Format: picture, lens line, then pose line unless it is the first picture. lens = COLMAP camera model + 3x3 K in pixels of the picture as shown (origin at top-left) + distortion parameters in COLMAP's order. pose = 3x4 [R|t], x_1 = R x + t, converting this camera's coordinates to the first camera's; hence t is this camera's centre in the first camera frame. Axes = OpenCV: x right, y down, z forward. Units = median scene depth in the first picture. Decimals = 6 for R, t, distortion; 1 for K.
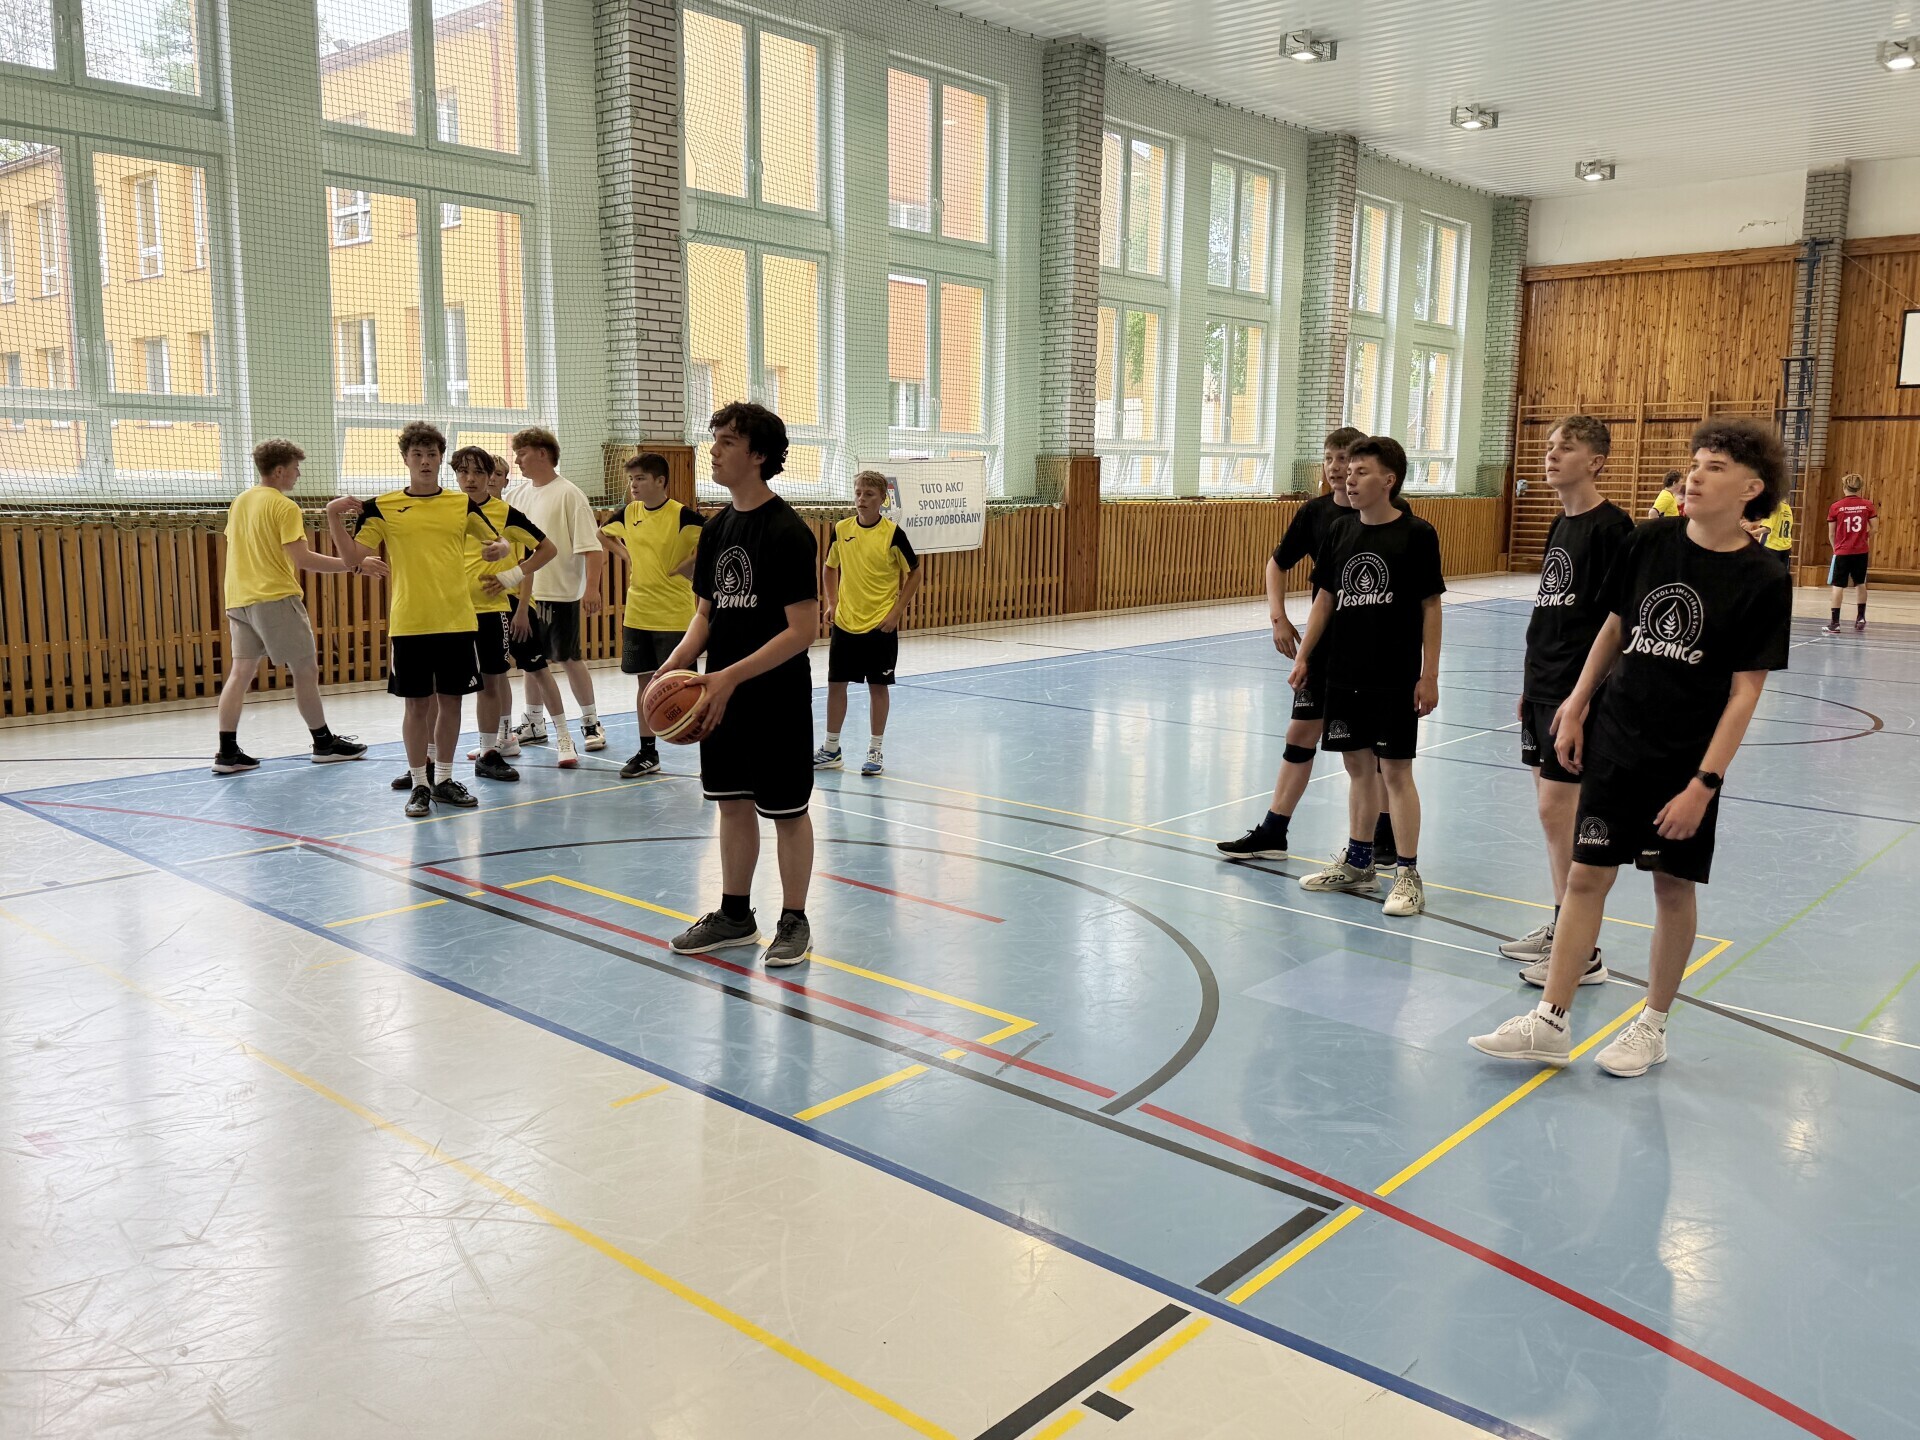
lens RADIAL K [[1629.3, 0, 960.9], [0, 1629.3, 725.4], [0, 0, 1]] dist [0.052082, -0.048298]
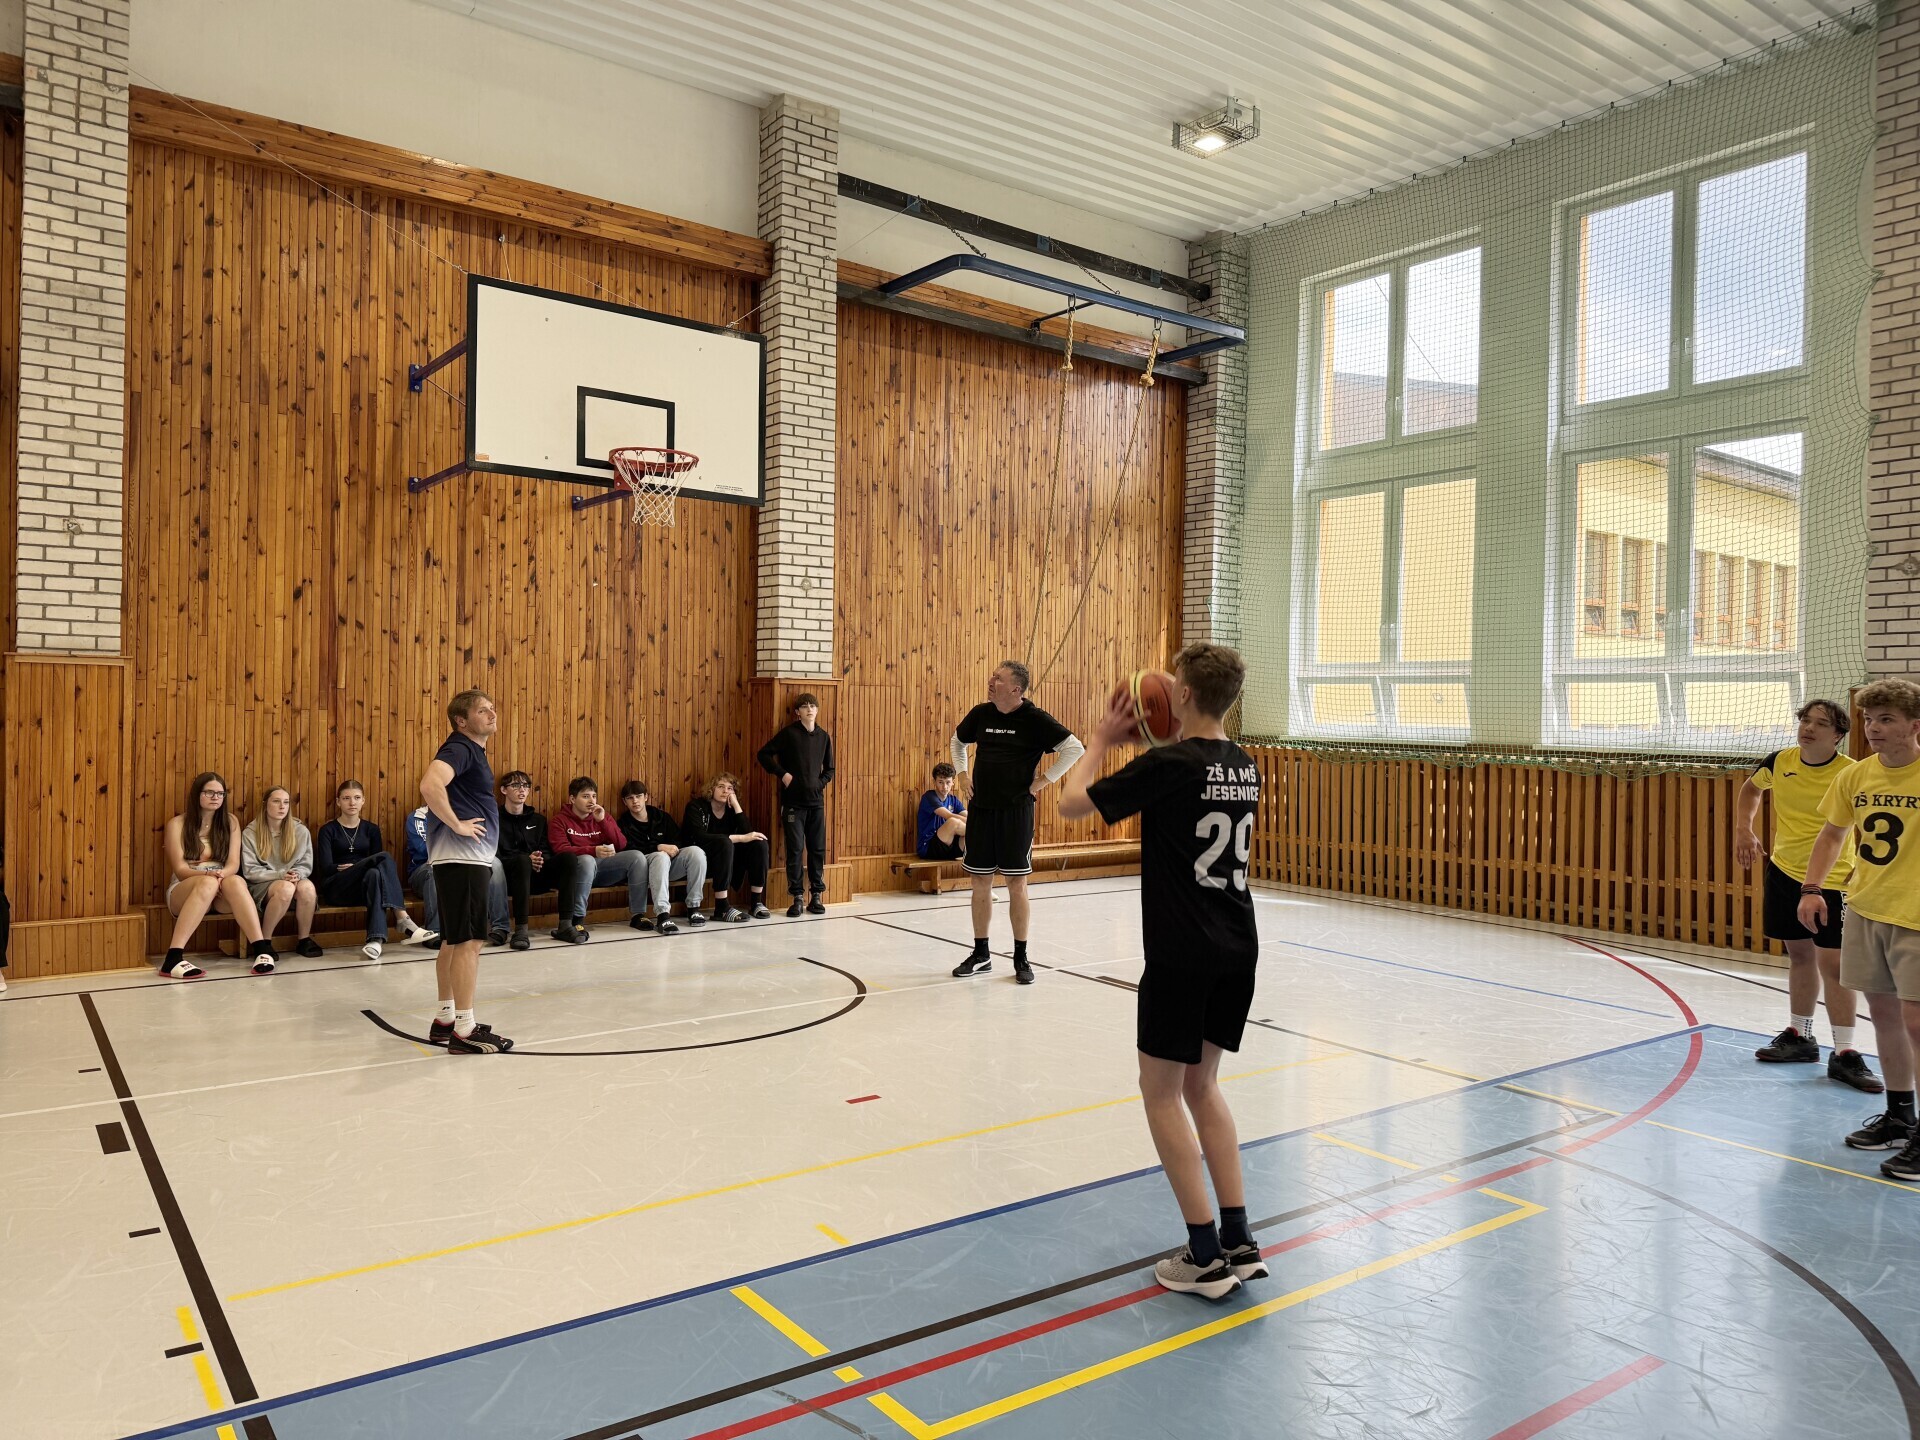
lens RADIAL K [[1395.6, 0, 954.1], [0, 1395.6, 705.9], [0, 0, 1]] dist [0.030185, -0.028097]
pose [[-0.248679, -0.018030, -0.968418, 0.217661], [-0.164797, 0.986036, 0.023960, -0.050070], [0.954463, 0.165551, -0.248178, 0.346240]]
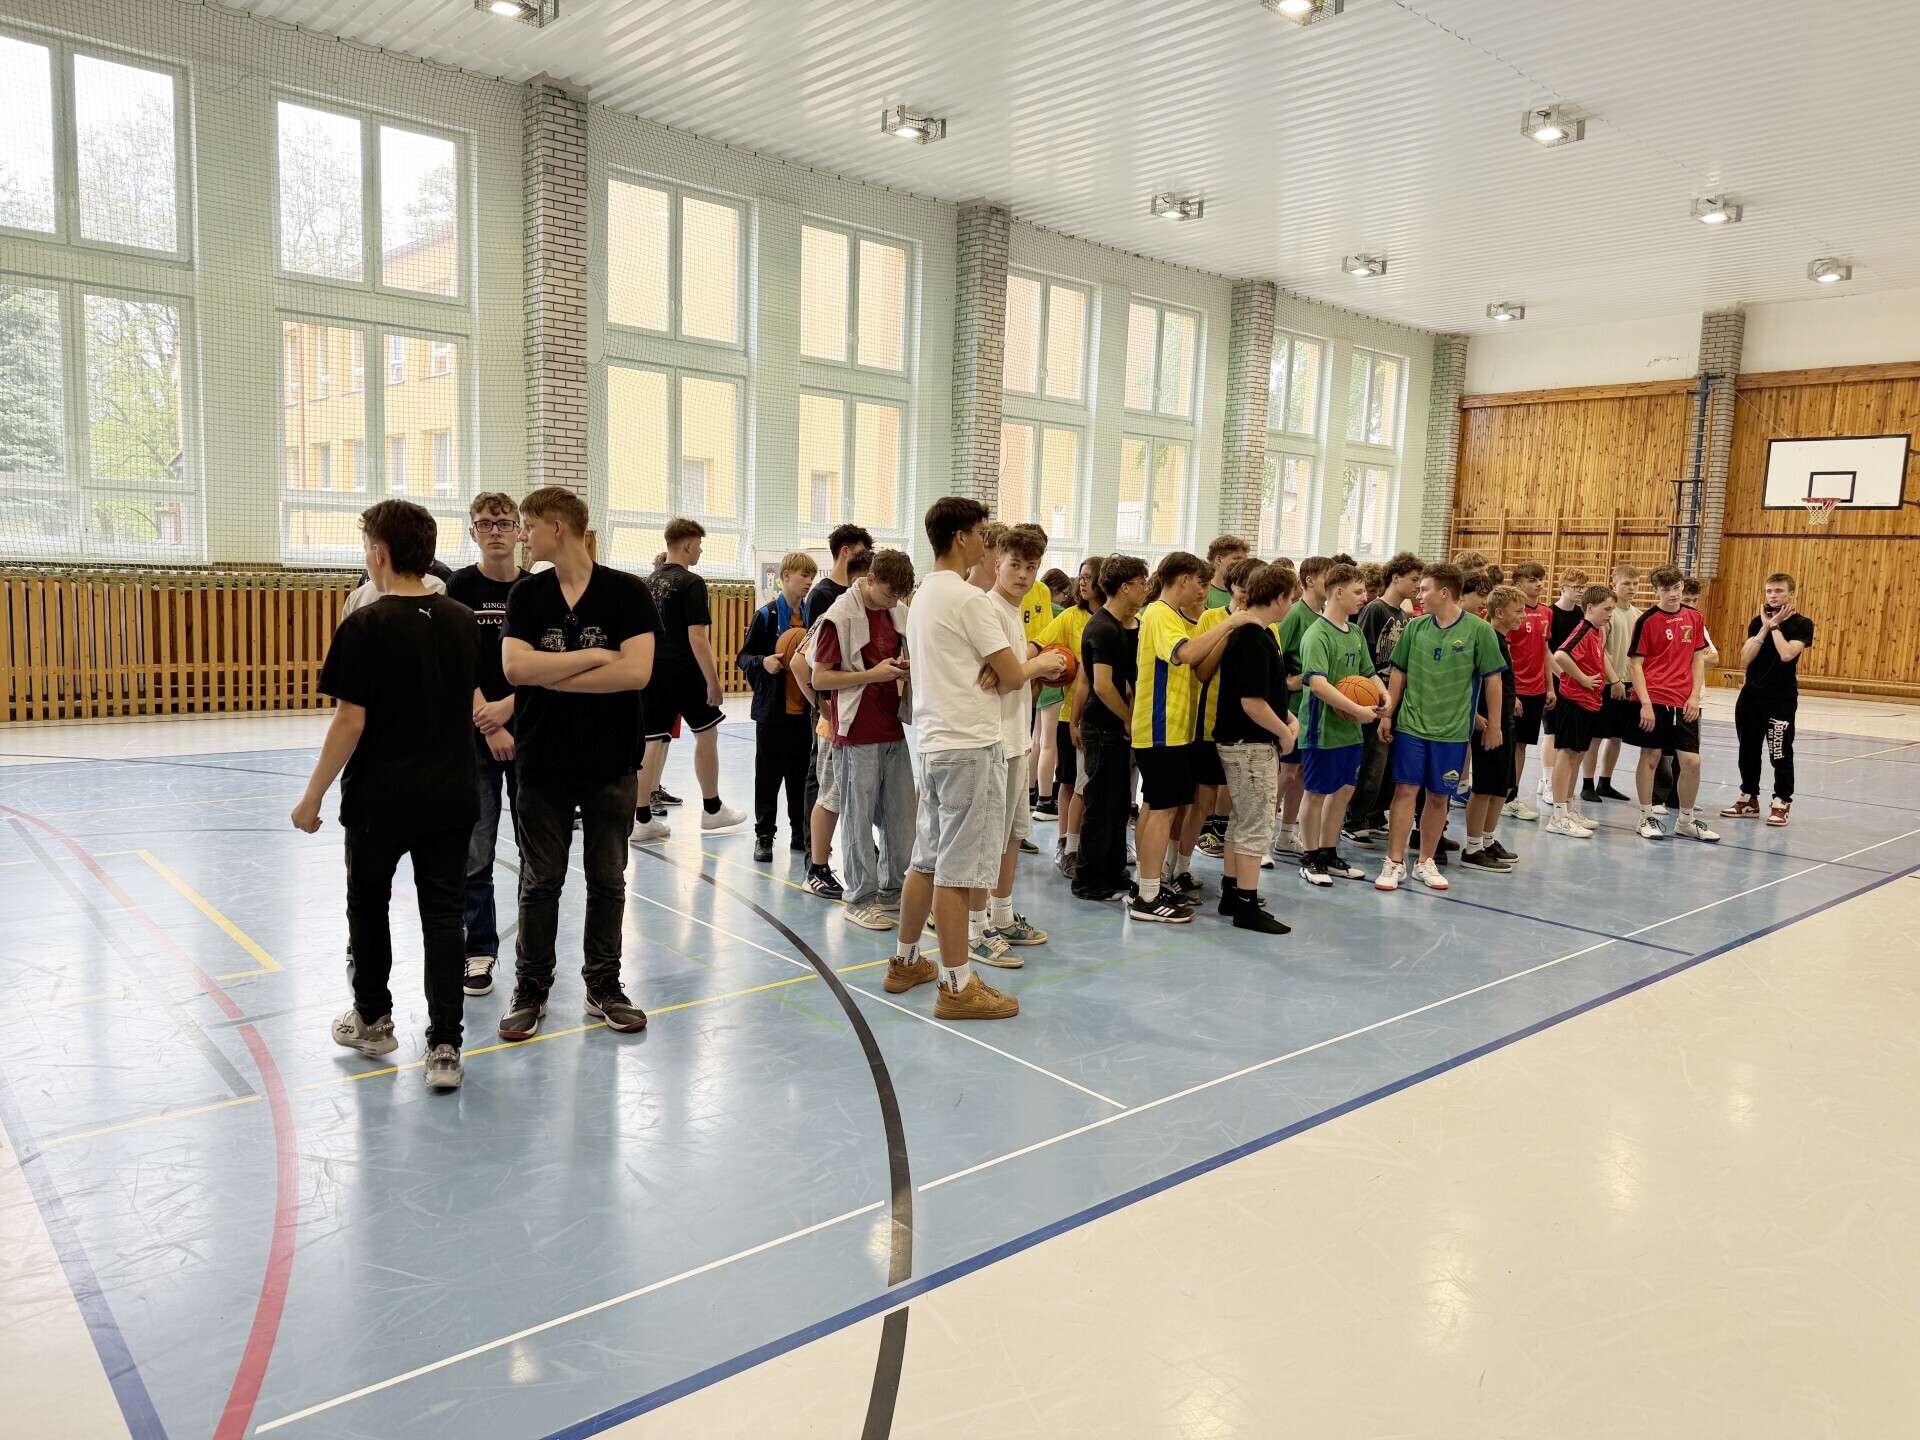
lens RADIAL K [[1395.6, 0, 931.2], [0, 1395.6, 721.8], [0, 0, 1]] dist [0.030185, -0.028097]
pose [[0.988837, 0.041840, -0.143005, 0.197915], [-0.047941, 0.998069, -0.039483, 0.000864], [0.141077, 0.045898, 0.988934, 0.005964]]
